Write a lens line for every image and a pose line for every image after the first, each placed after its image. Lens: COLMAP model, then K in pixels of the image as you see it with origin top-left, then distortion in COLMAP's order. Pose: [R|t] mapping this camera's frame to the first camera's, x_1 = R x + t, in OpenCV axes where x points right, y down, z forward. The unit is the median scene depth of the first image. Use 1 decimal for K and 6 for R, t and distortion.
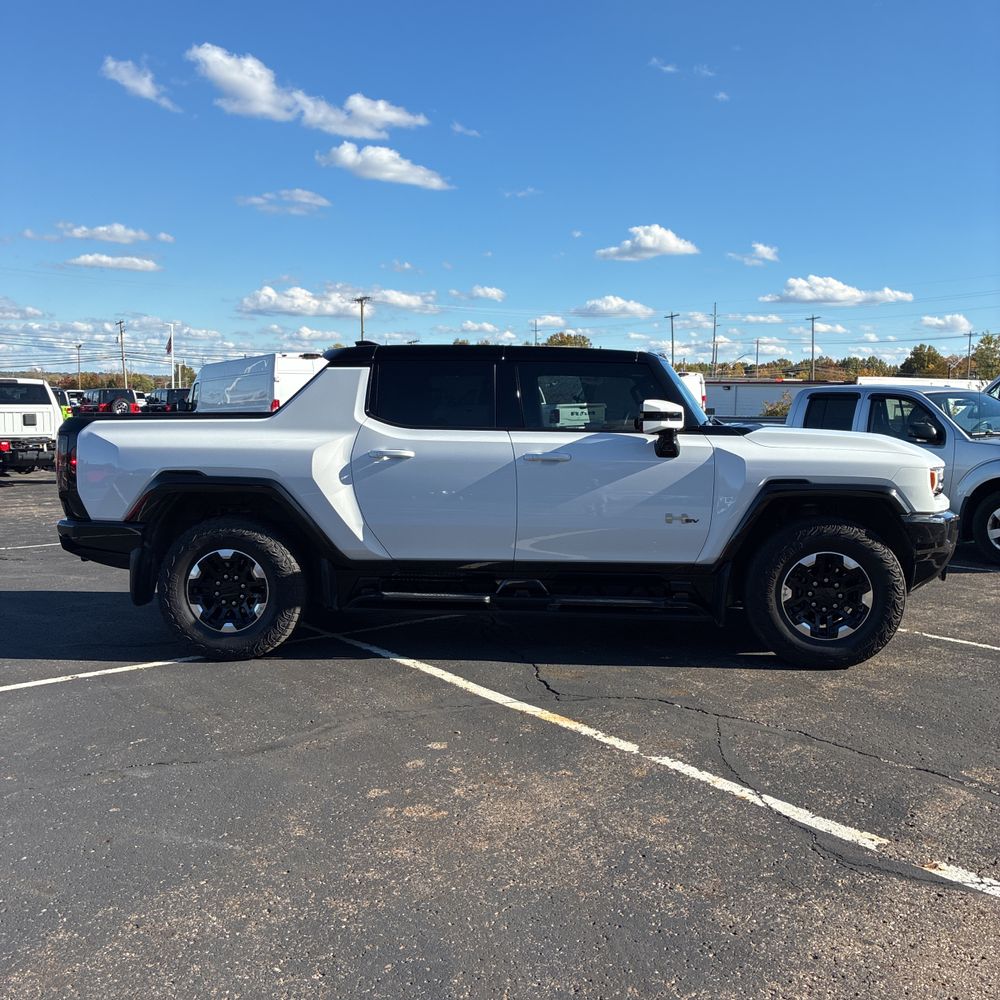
lens RADIAL K [[1014.0, 0, 506.5], [0, 1014.0, 501.6], [0, 0, 1]] dist [0.020491, 0.000000]
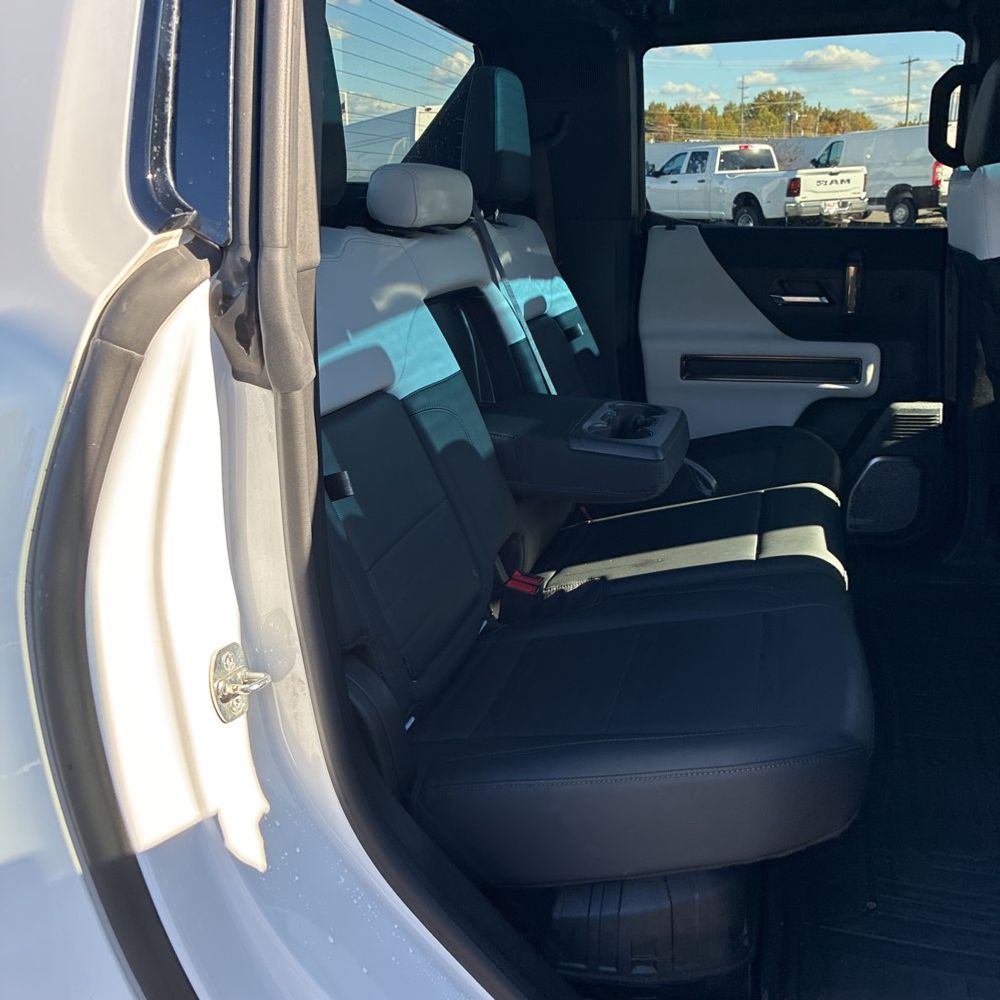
lens RADIAL K [[1014.0, 0, 501.6], [0, 1014.0, 497.5], [0, 0, 1]] dist [0.020491, 0.000000]
pose [[0.981658, 0.037326, -0.186961, -0.075734], [0.002353, 0.978200, 0.207651, -0.079298], [0.190636, -0.204282, 0.960170, 0.900385]]
